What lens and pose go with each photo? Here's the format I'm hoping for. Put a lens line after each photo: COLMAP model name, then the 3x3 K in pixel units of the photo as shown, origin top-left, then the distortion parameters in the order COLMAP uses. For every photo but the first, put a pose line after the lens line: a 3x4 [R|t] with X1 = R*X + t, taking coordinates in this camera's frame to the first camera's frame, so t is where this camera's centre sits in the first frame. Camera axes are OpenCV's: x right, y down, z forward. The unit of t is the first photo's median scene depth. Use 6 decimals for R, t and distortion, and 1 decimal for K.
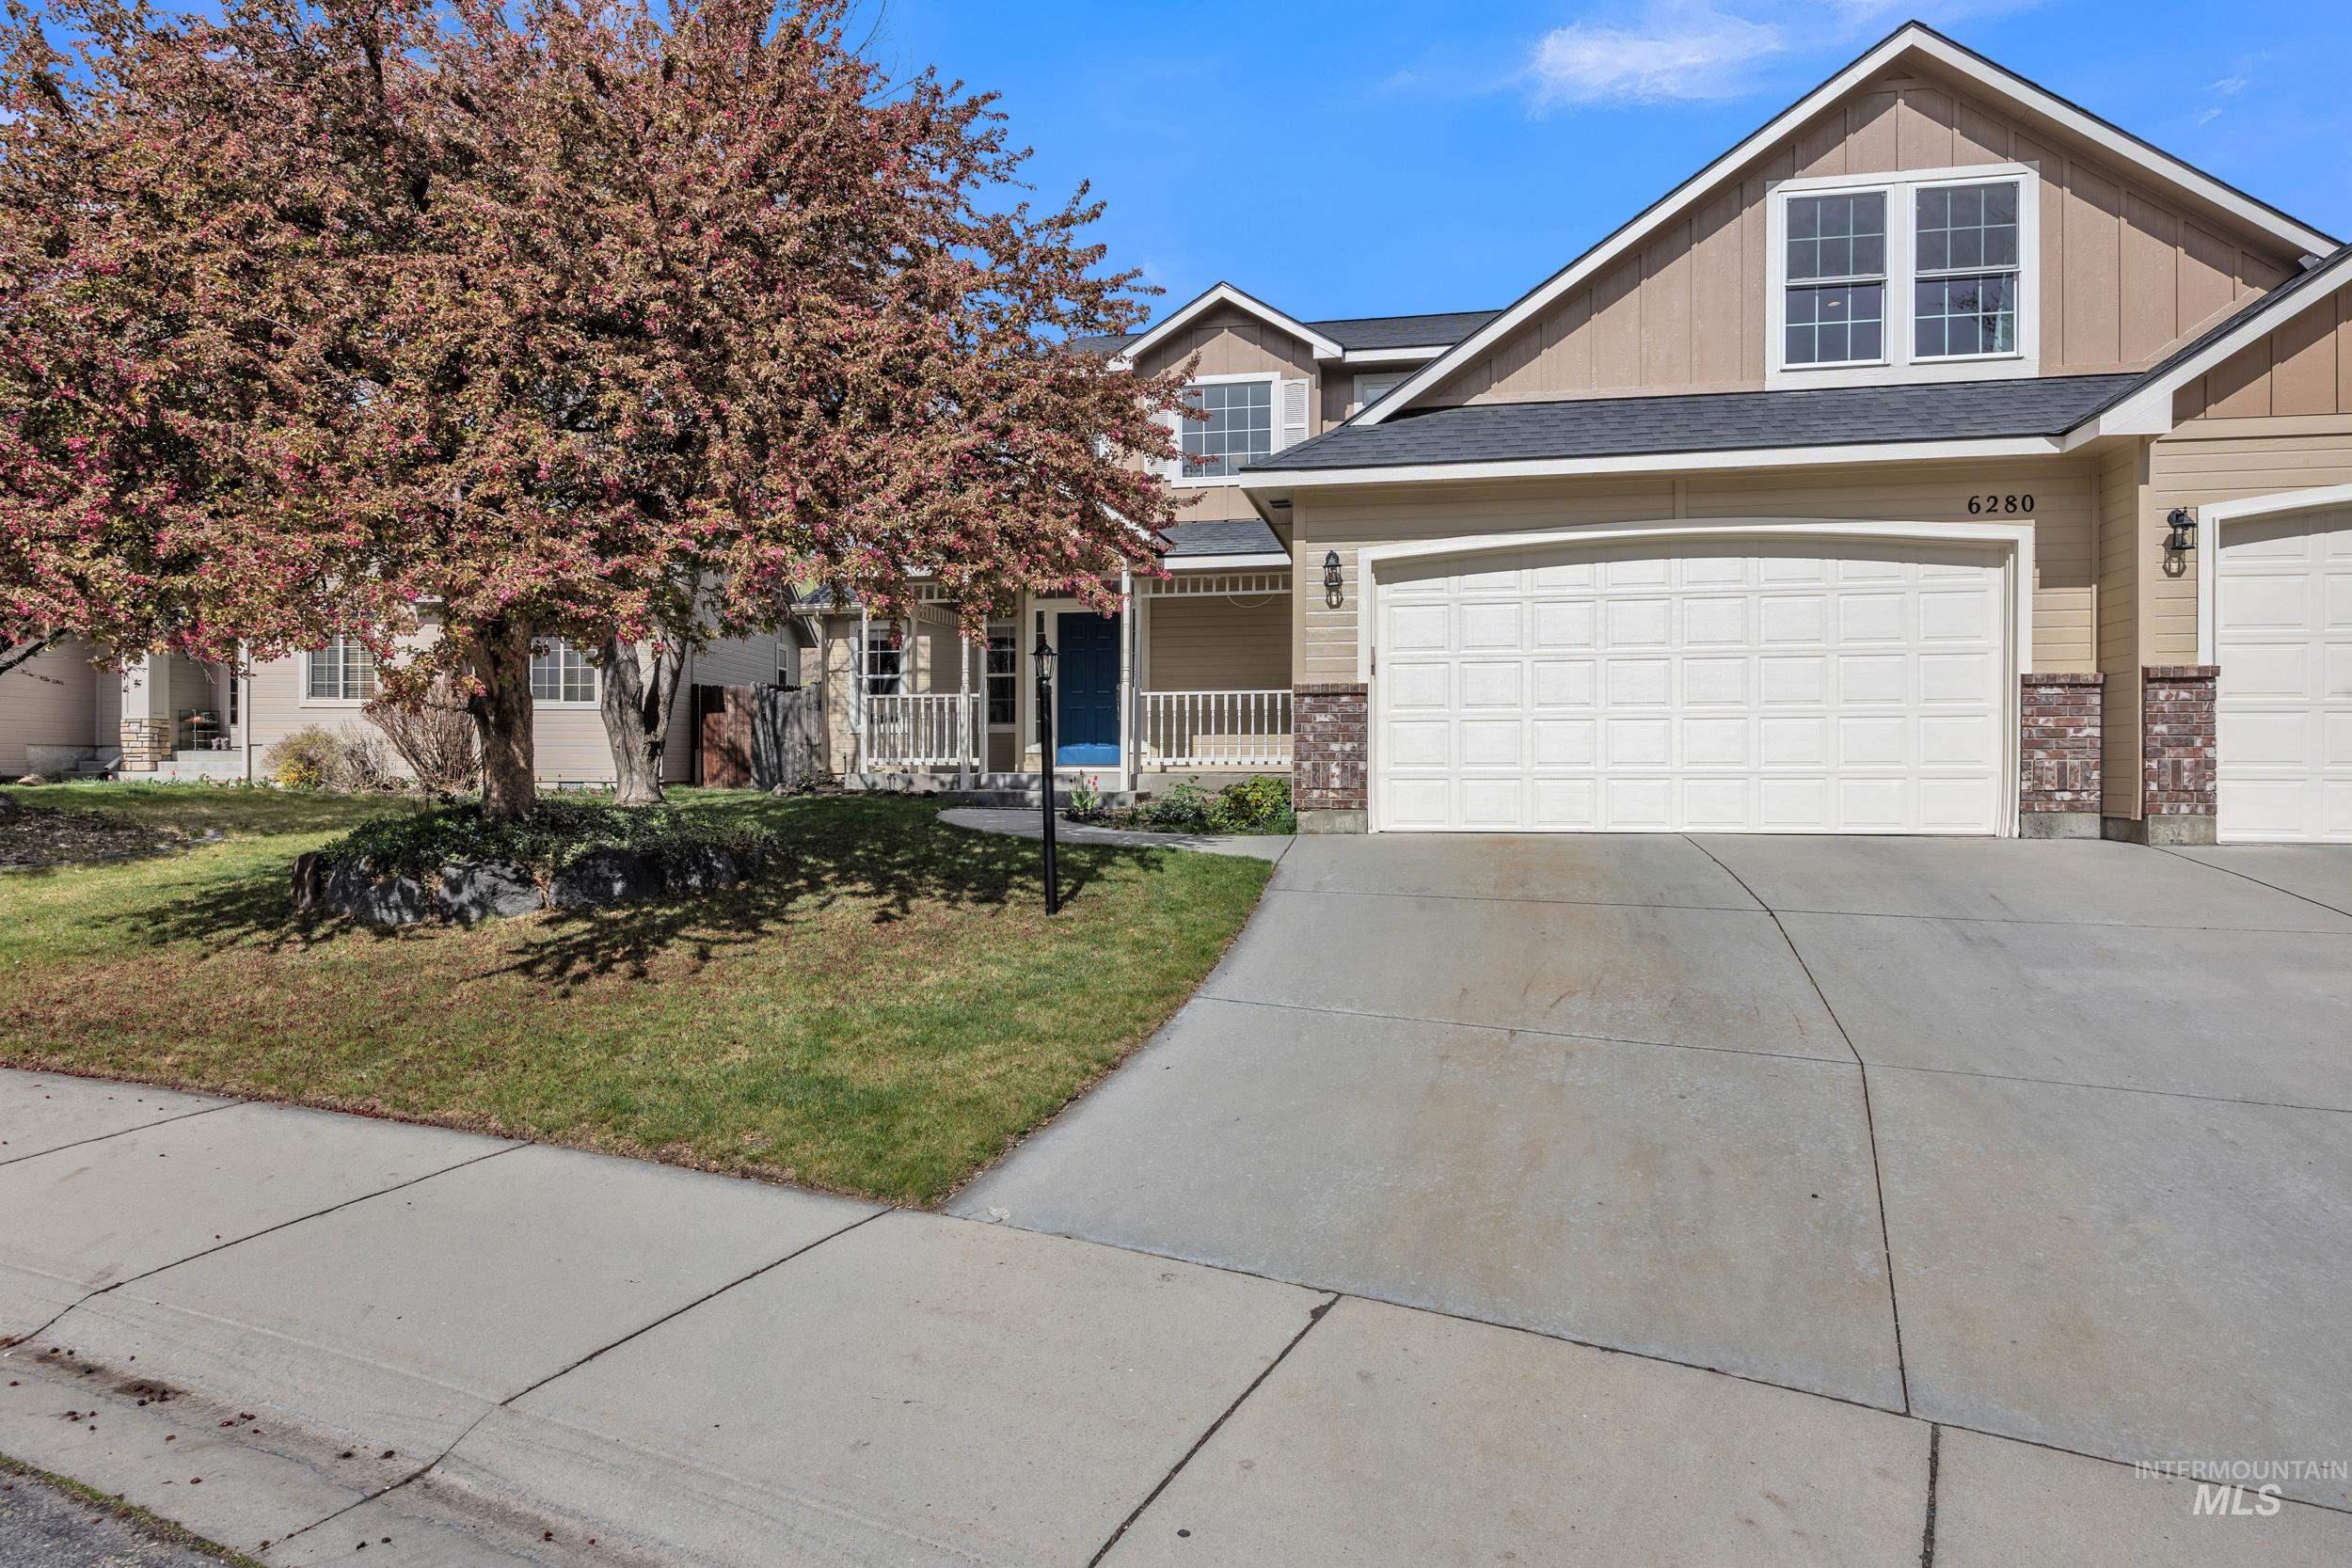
lens RADIAL K [[1332.3, 0, 1168.6], [0, 1332.3, 771.3], [0, 0, 1]] dist [0.003110, 0.001364]
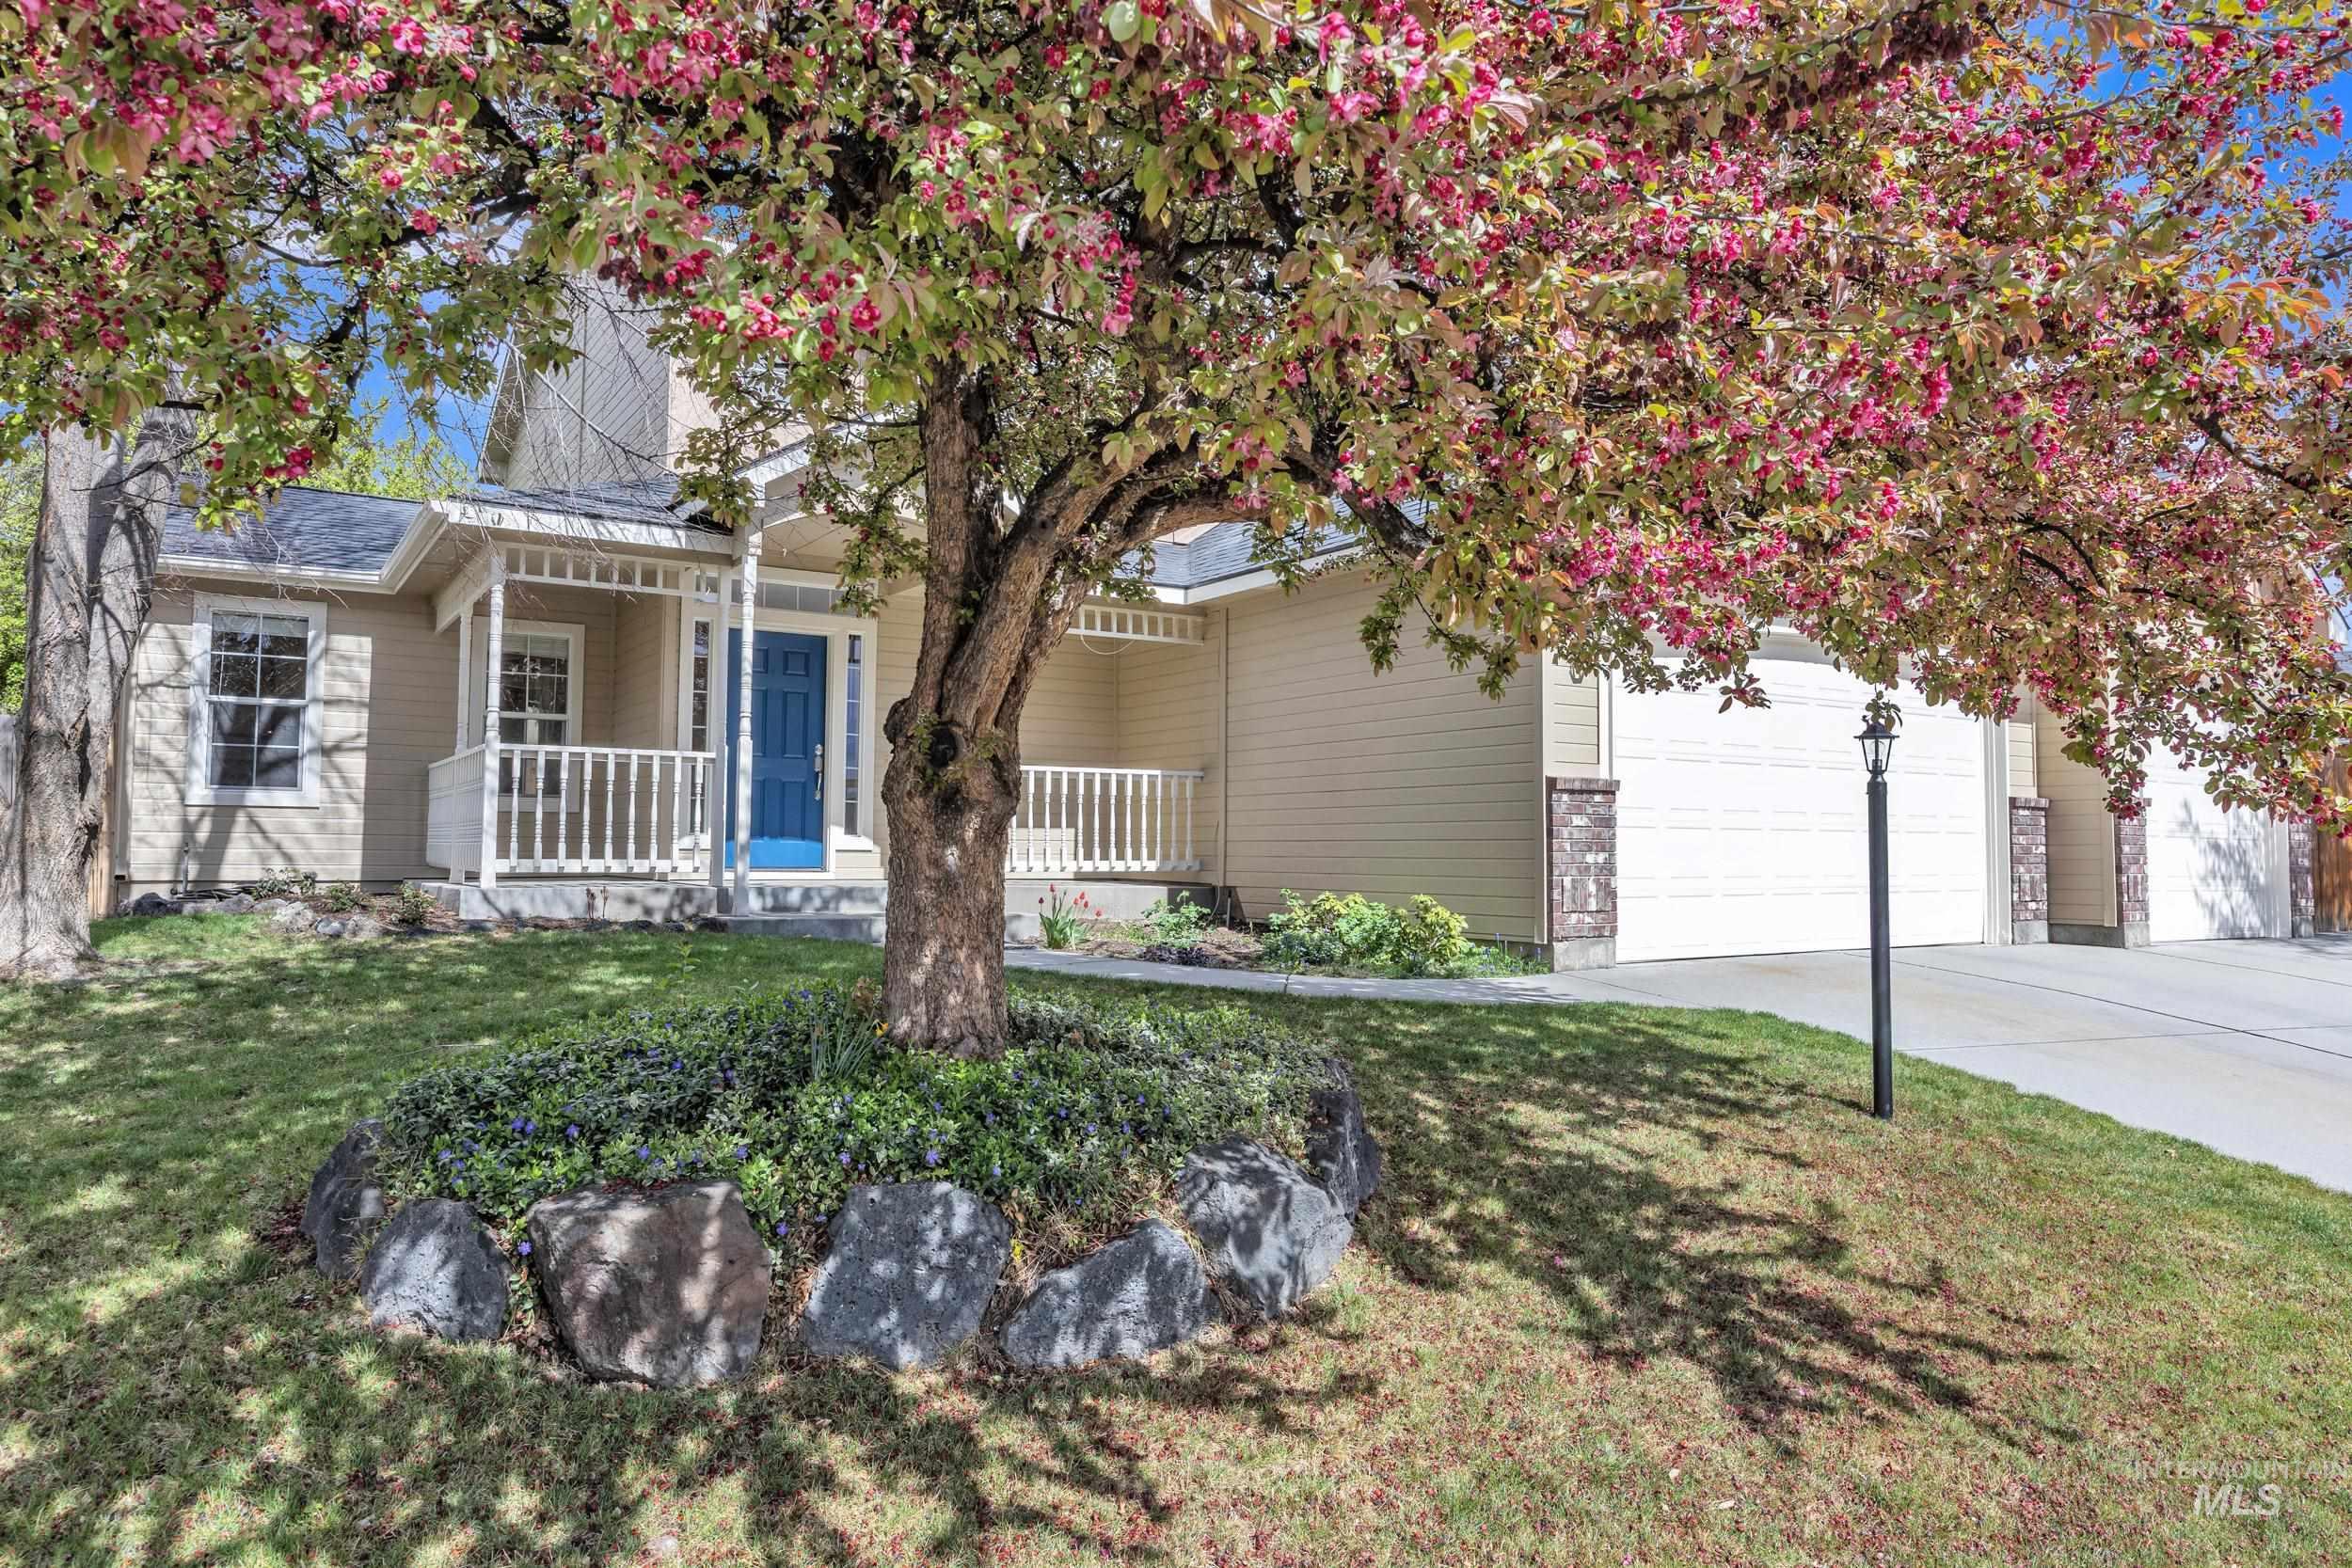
lens RADIAL K [[1508.5, 0, 1181.5], [0, 1508.5, 777.3], [0, 0, 1]] dist [0.000257, 0.000415]
pose [[0.706654, 0.039193, 0.706473, -0.701531], [-0.005557, 0.998741, -0.049848, -0.021155], [-0.707538, 0.031299, 0.705982, 0.560639]]
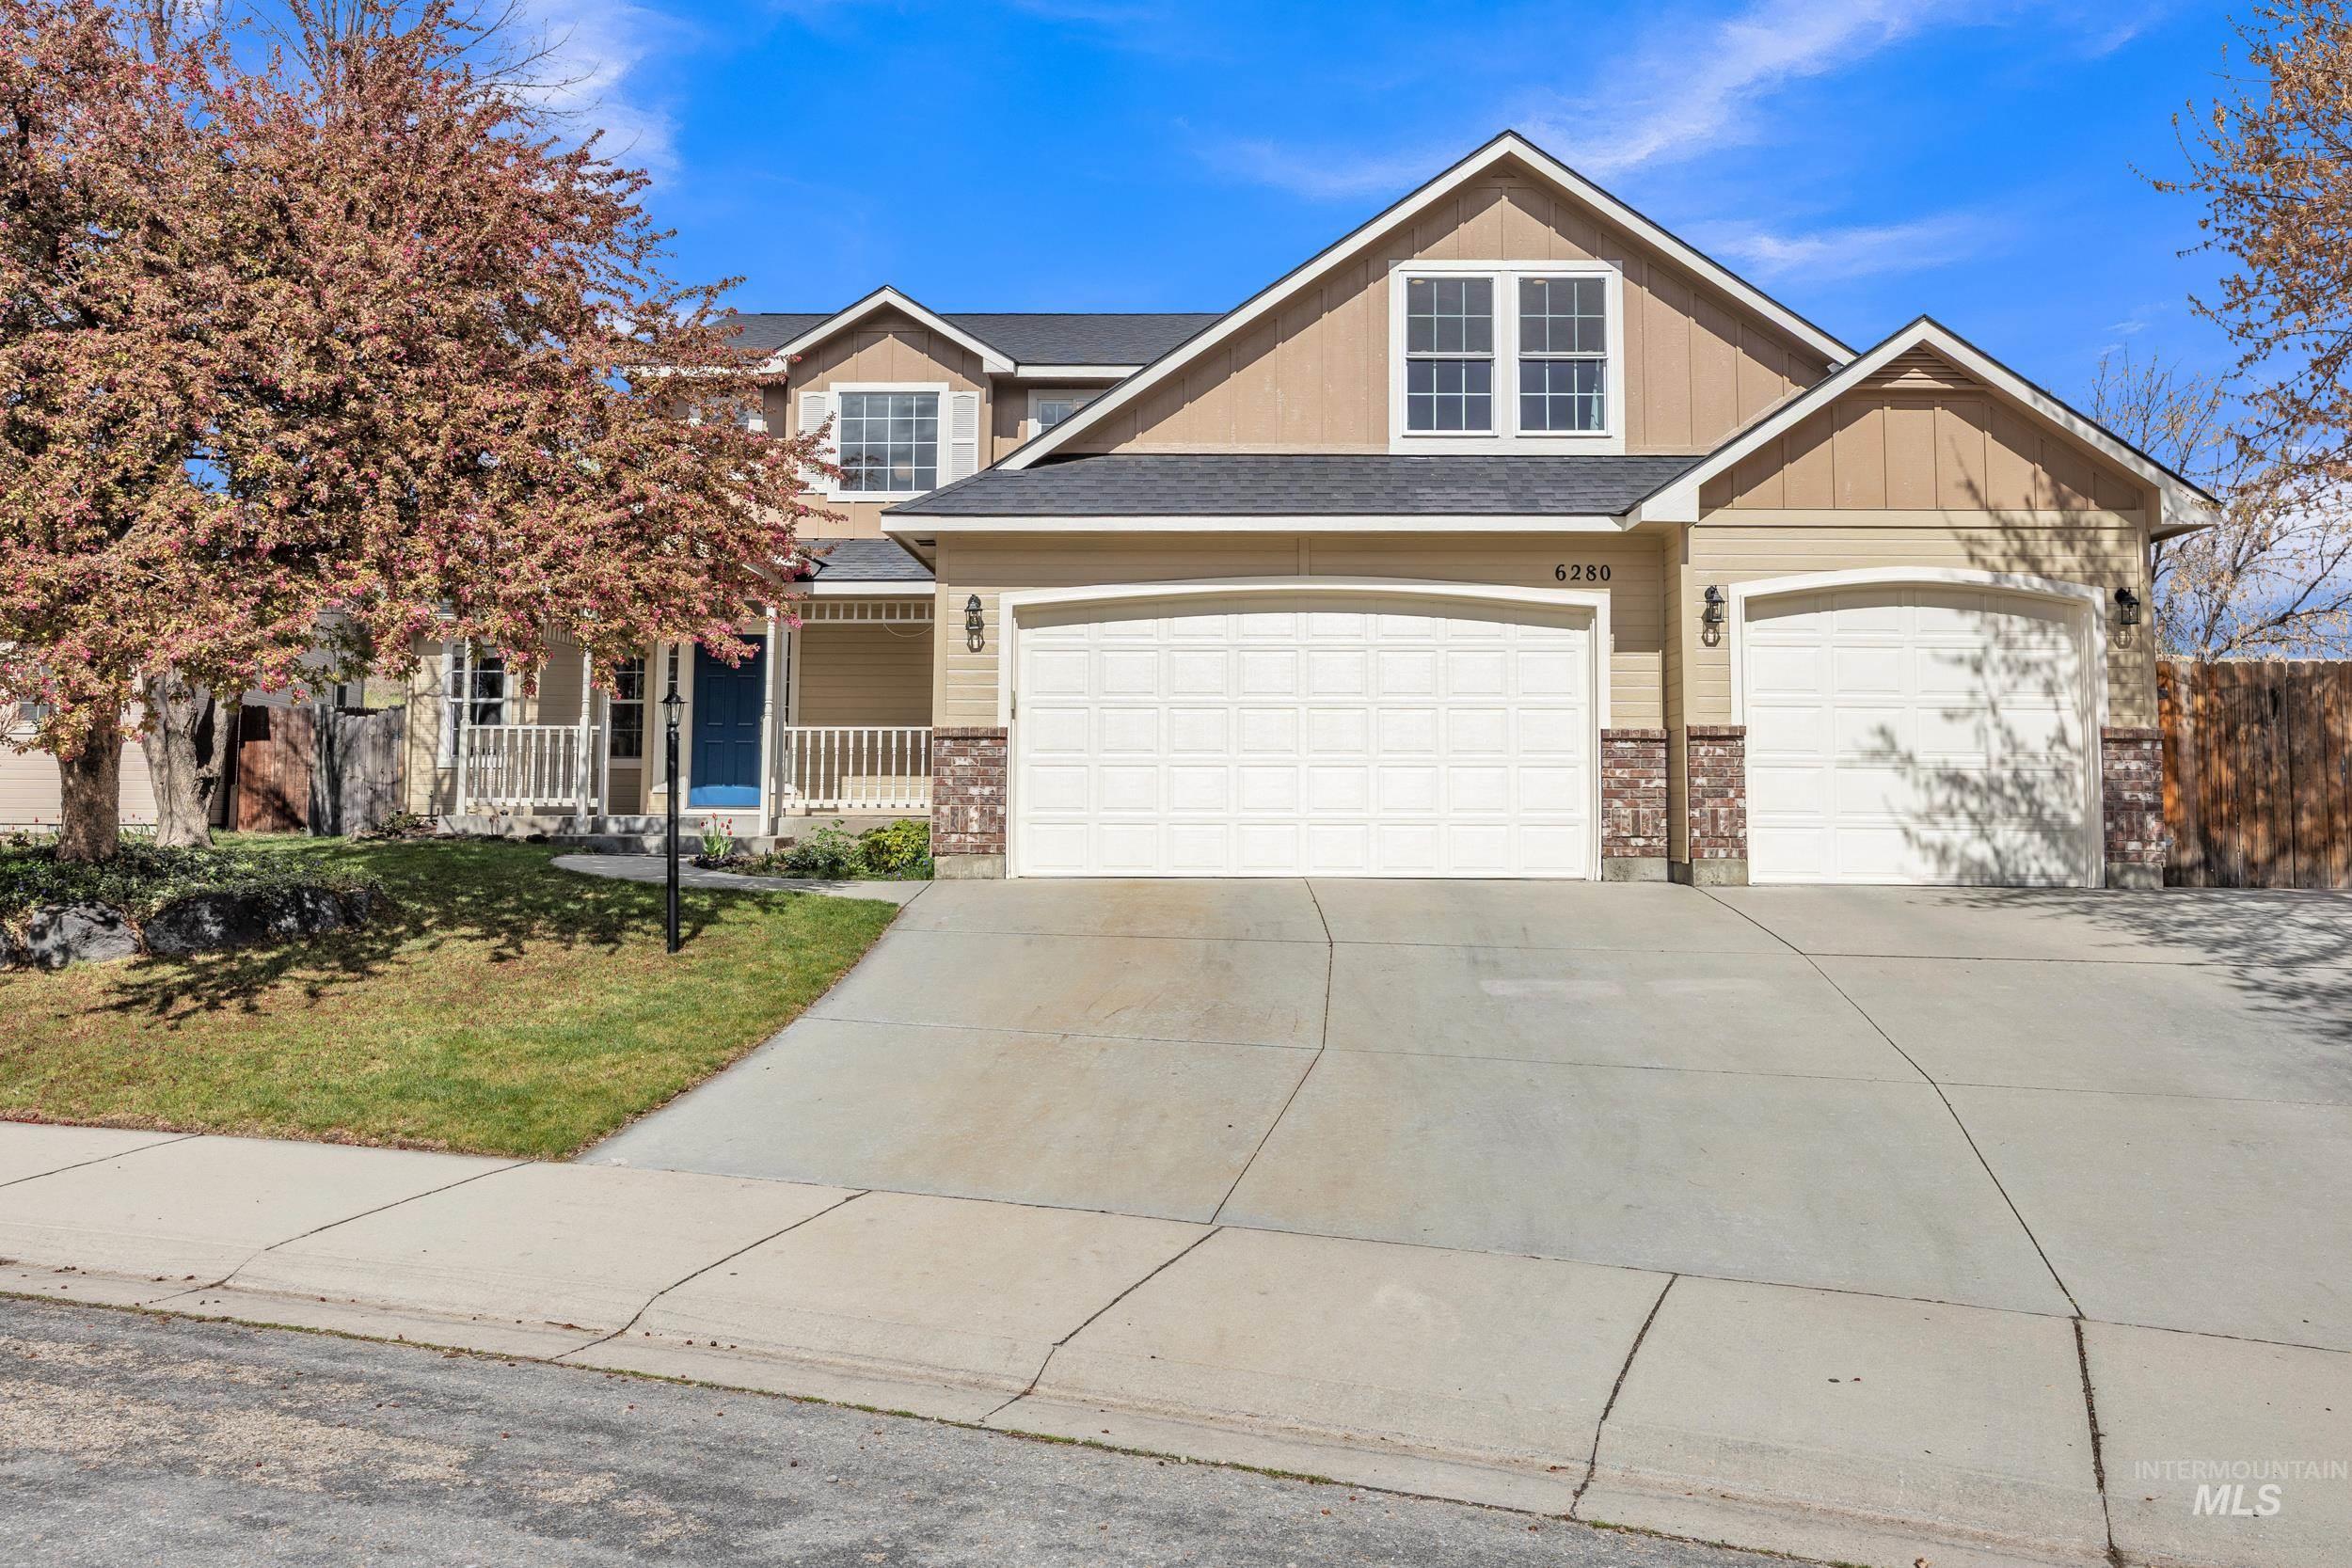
lens RADIAL K [[1764.0, 0, 1148.0], [0, 1764.0, 659.5], [0, 0, 1]] dist [0.006773, 0.004270]
pose [[0.986309, 0.019560, 0.163745, 0.036822], [-0.005149, 0.996109, -0.087975, -0.000941], [-0.164829, 0.085927, 0.982572, -0.334993]]
